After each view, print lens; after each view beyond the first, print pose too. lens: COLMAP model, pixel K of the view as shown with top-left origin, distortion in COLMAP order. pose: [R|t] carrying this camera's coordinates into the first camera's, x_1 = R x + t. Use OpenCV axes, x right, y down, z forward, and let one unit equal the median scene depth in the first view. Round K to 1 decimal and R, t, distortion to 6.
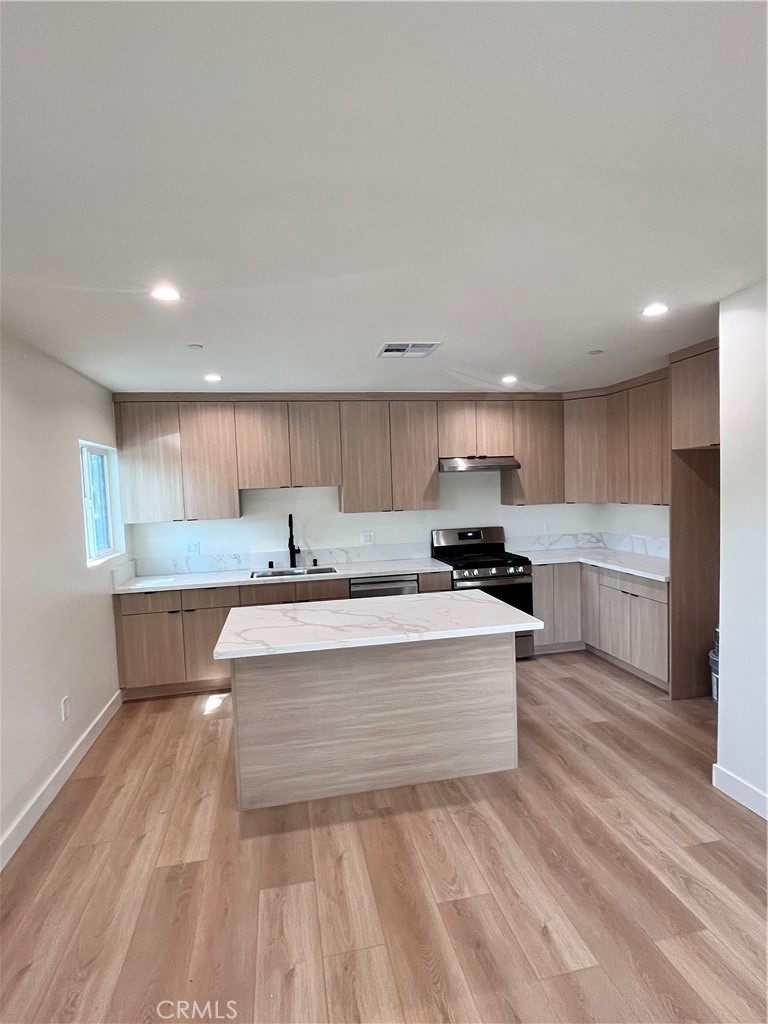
lens RADIAL K [[523.8, 0, 384.0], [0, 523.8, 512.0], [0, 0, 1]] dist [0.000784, 0.000091]
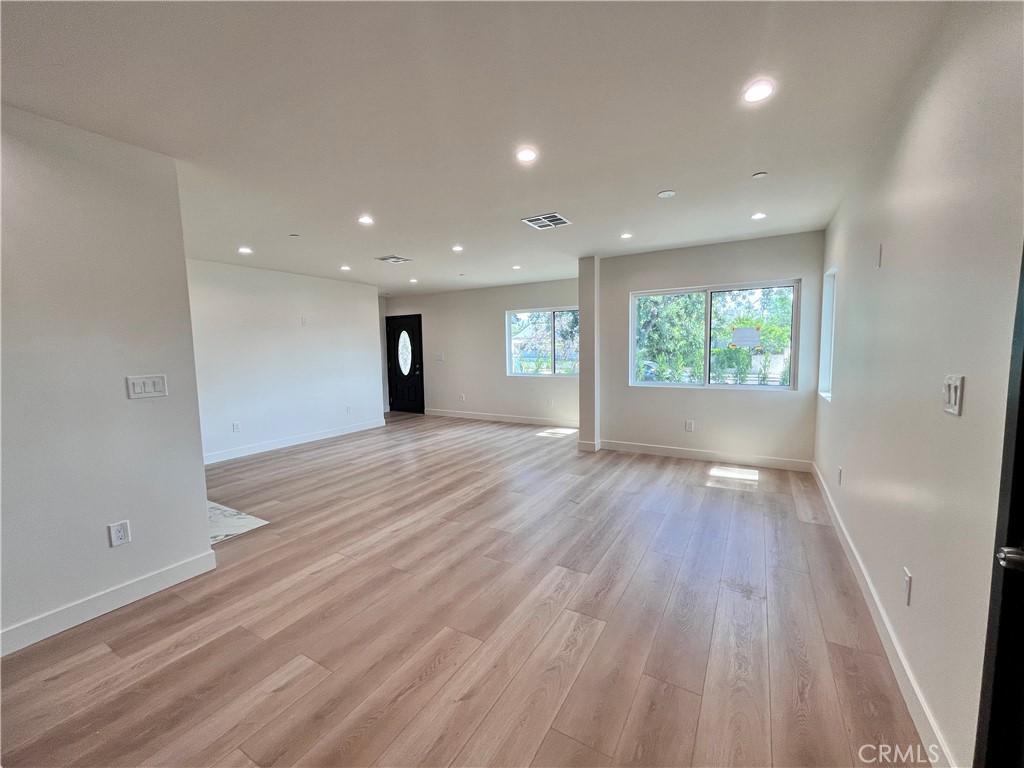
lens RADIAL K [[416.3, 0, 512.0], [0, 416.3, 384.0], [0, 0, 1]] dist [0.002438, -0.000284]
pose [[-0.740907, -0.009864, 0.671535, -0.331851], [0.079589, 0.991557, 0.102375, 0.054601], [-0.666875, 0.129298, -0.733866, 0.634841]]
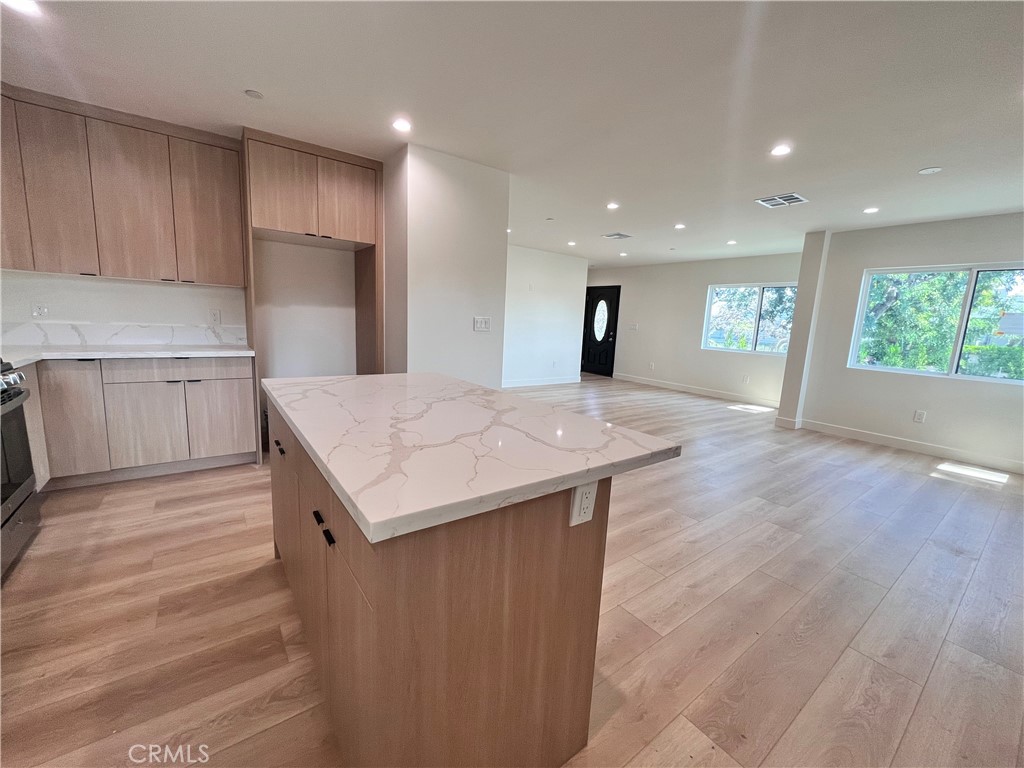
lens RADIAL K [[416.3, 0, 512.0], [0, 416.3, 384.0], [0, 0, 1]] dist [0.002438, -0.000284]
pose [[-0.424415, -0.128026, 0.896371, -0.444479], [0.013072, 0.988984, 0.147443, 0.074749], [-0.905373, 0.074295, -0.418067, 0.906153]]
